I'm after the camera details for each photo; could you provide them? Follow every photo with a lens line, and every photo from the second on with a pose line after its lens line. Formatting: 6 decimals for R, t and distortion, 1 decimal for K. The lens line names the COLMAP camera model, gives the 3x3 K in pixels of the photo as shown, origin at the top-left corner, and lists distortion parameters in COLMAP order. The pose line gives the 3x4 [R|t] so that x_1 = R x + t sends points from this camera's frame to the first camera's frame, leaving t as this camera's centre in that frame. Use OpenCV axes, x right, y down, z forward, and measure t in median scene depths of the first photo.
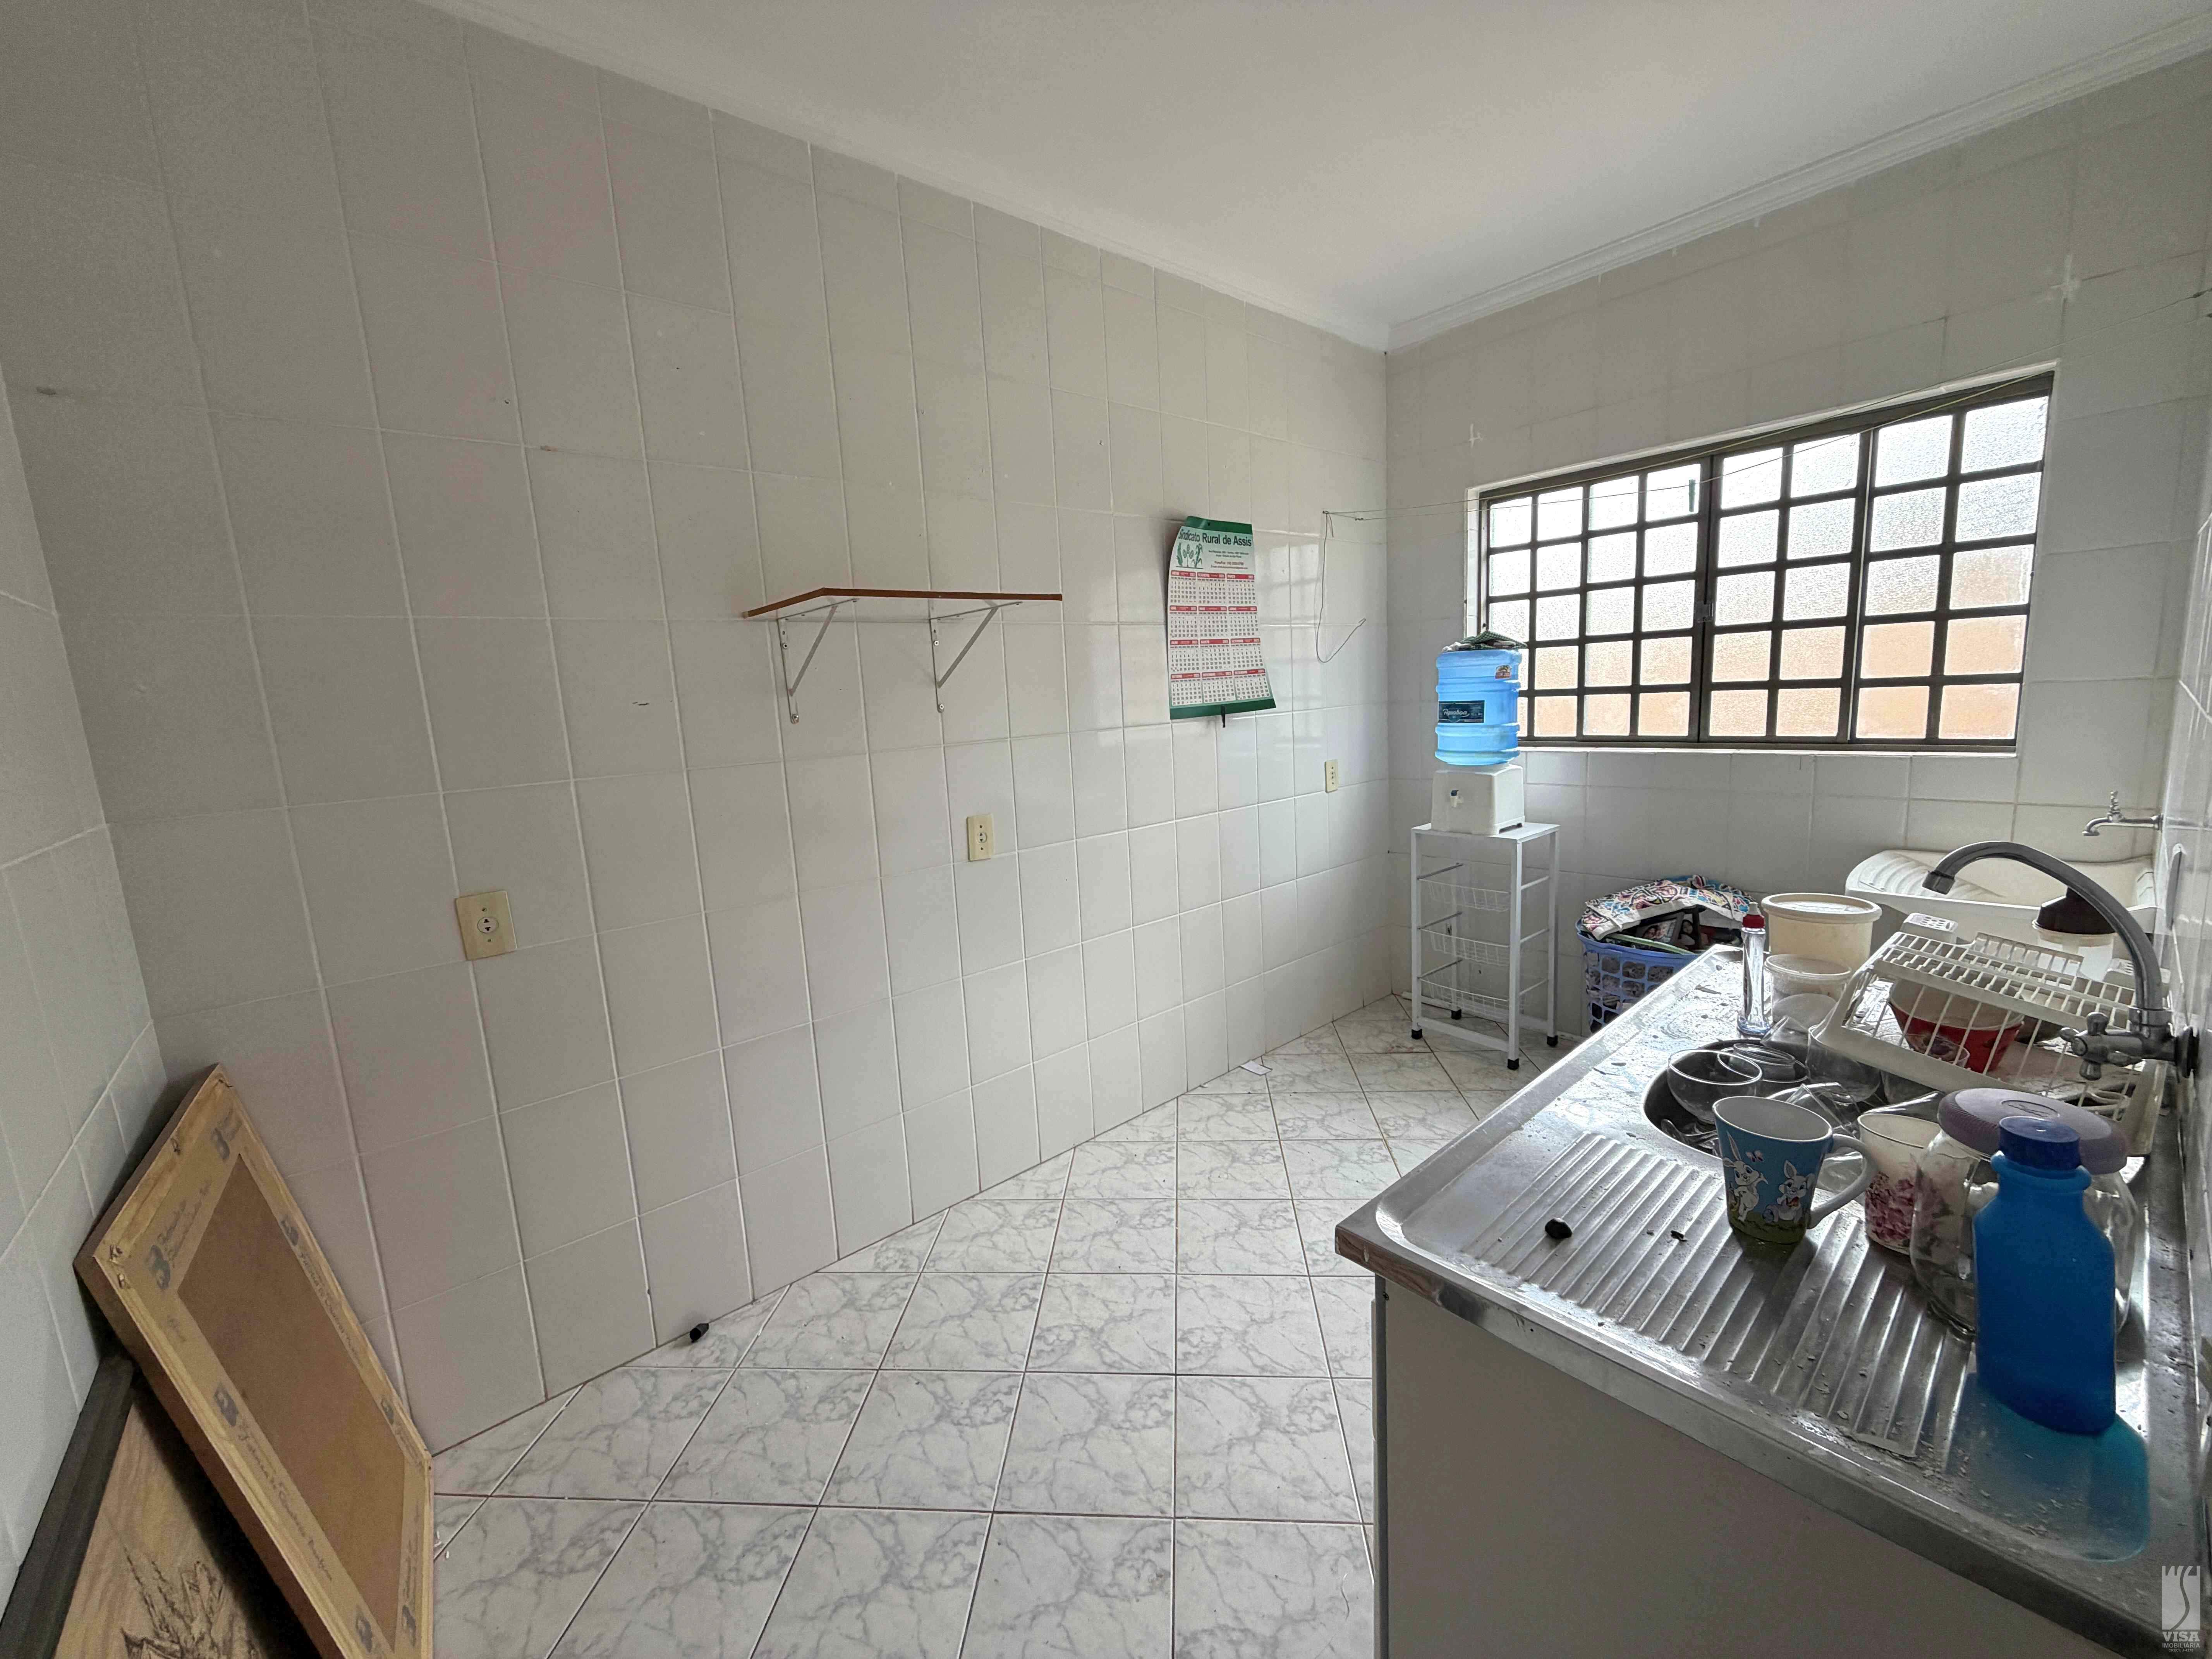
lens RADIAL K [[879.4, 0, 1106.7], [0, 879.4, 816.7], [0, 0, 1]] dist [0.001547, 0.000256]
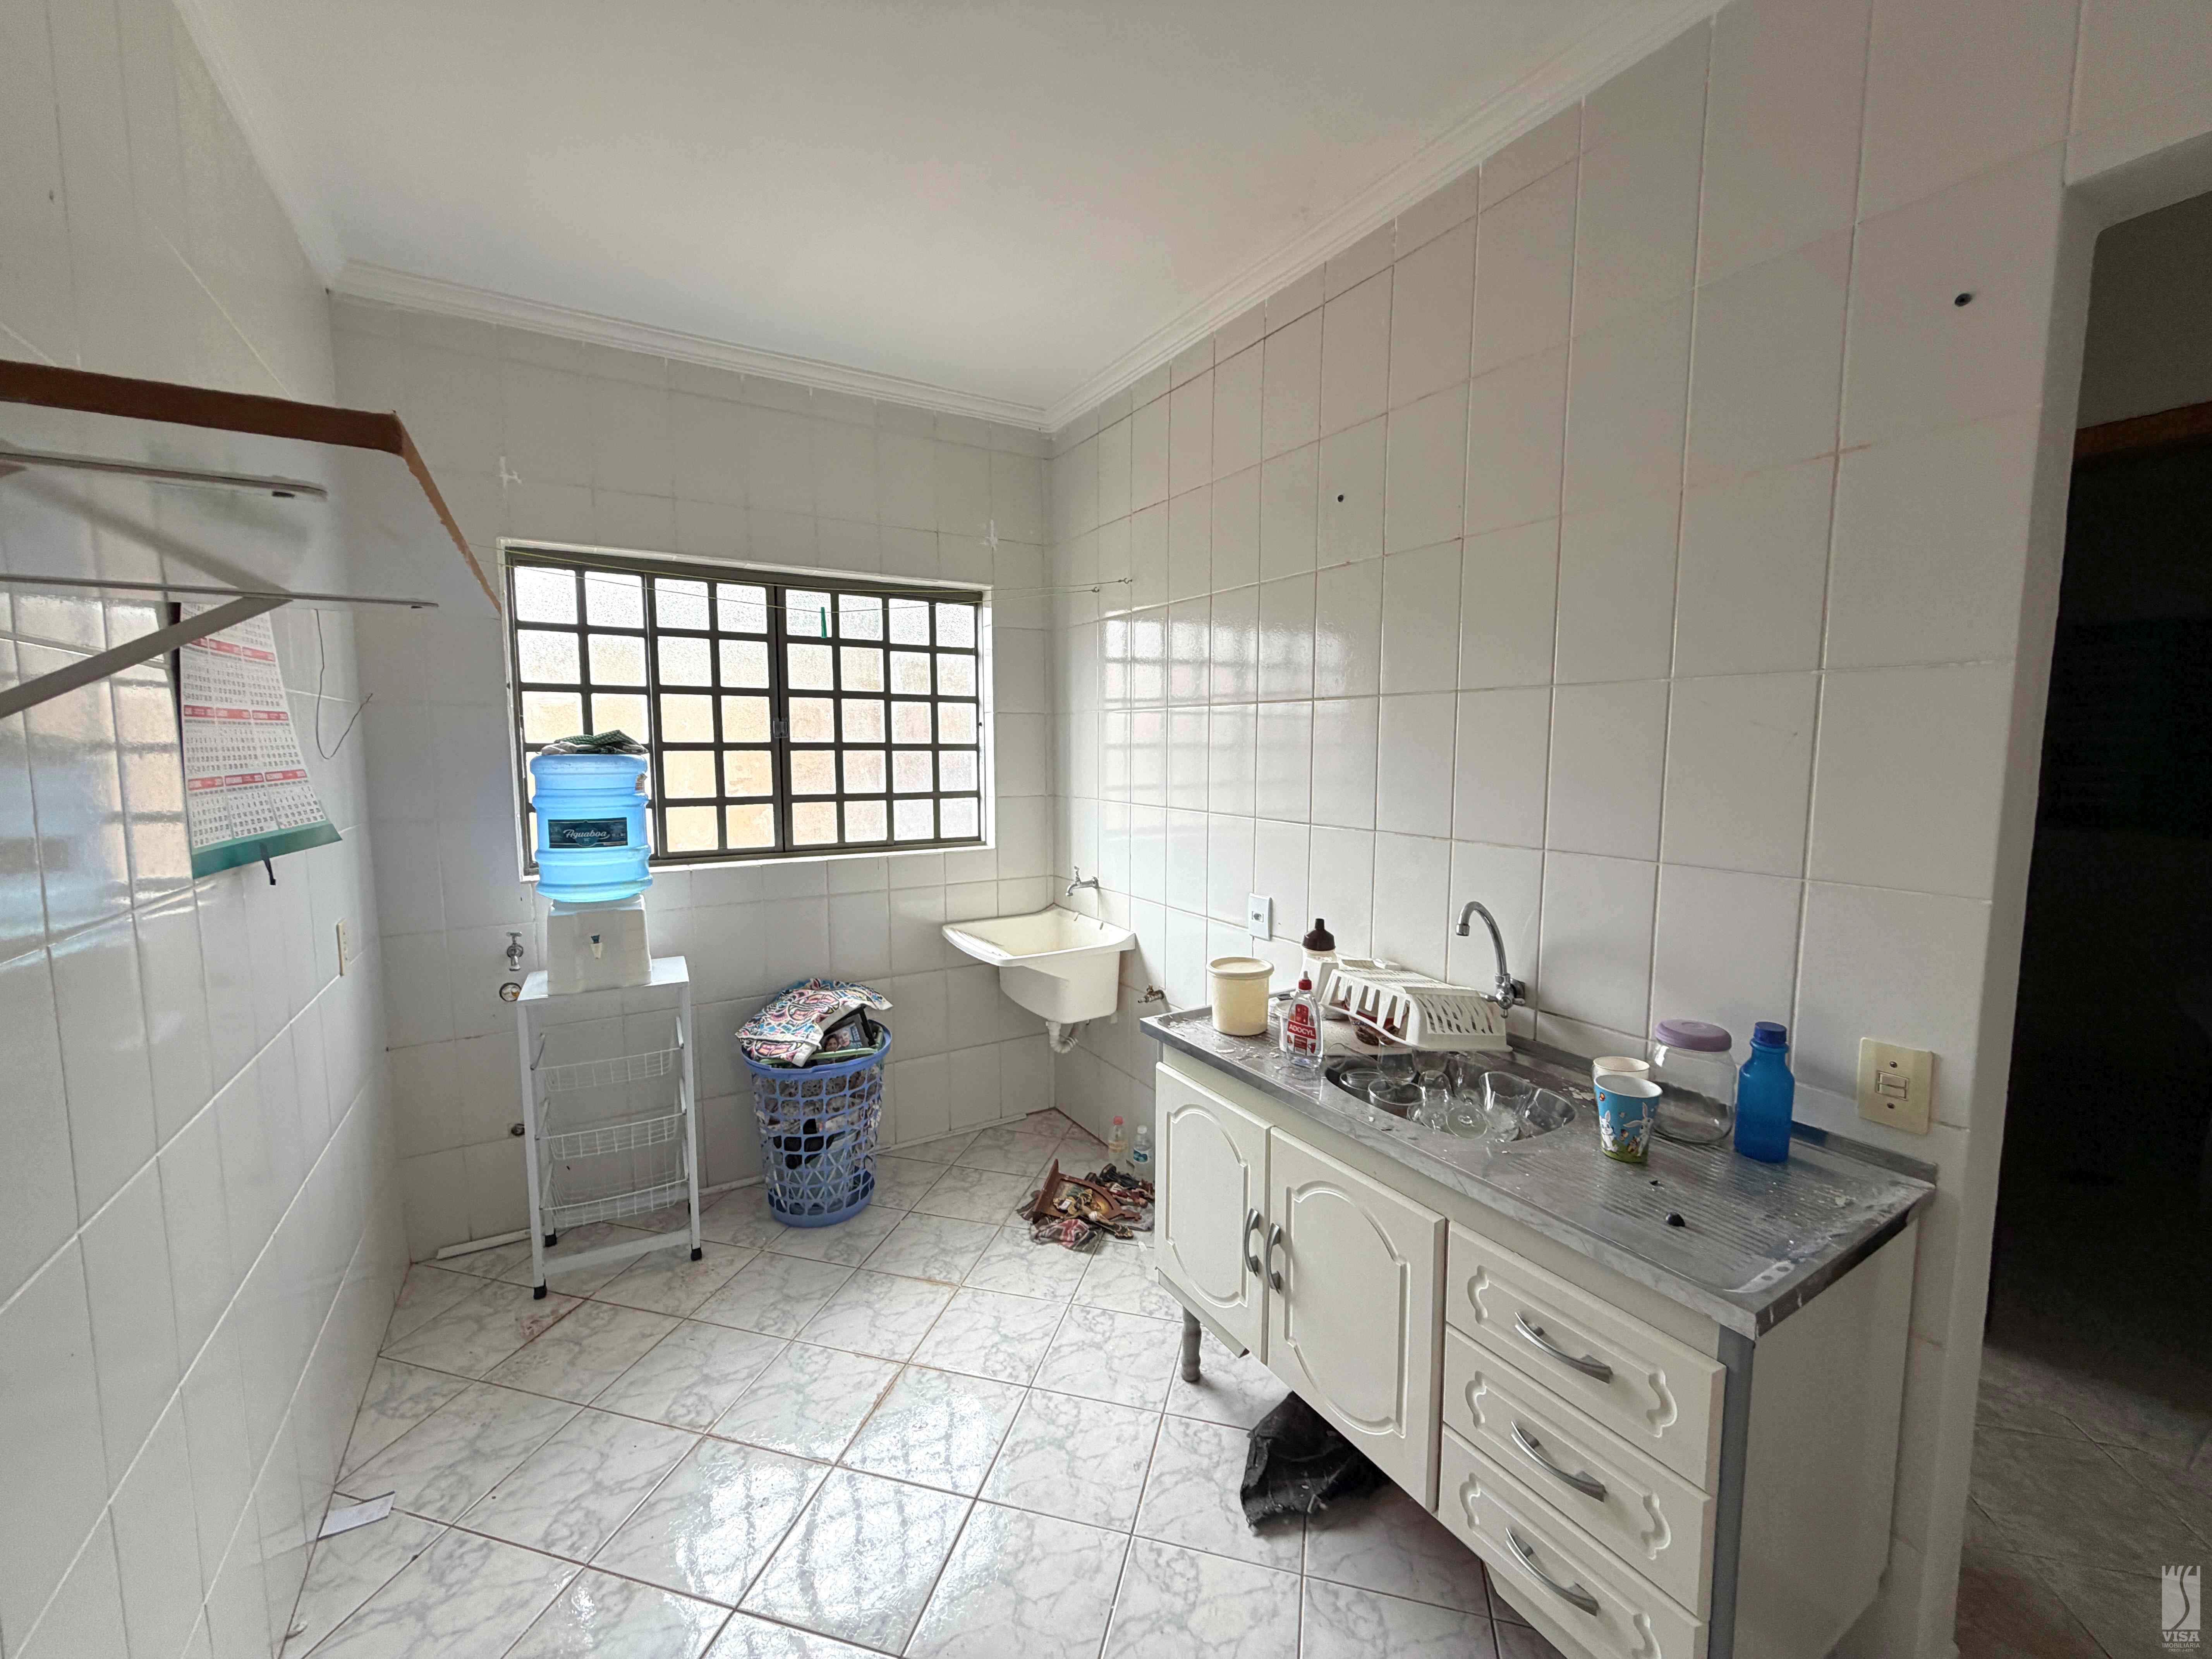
lens RADIAL K [[879.4, 0, 1090.7], [0, 879.4, 824.2], [0, 0, 1]] dist [0.001547, 0.000256]
pose [[0.178261, -0.033580, 0.983410, -0.281563], [0.134976, 0.990805, 0.009366, -0.078054], [-0.974682, 0.131067, 0.181154, 0.455557]]
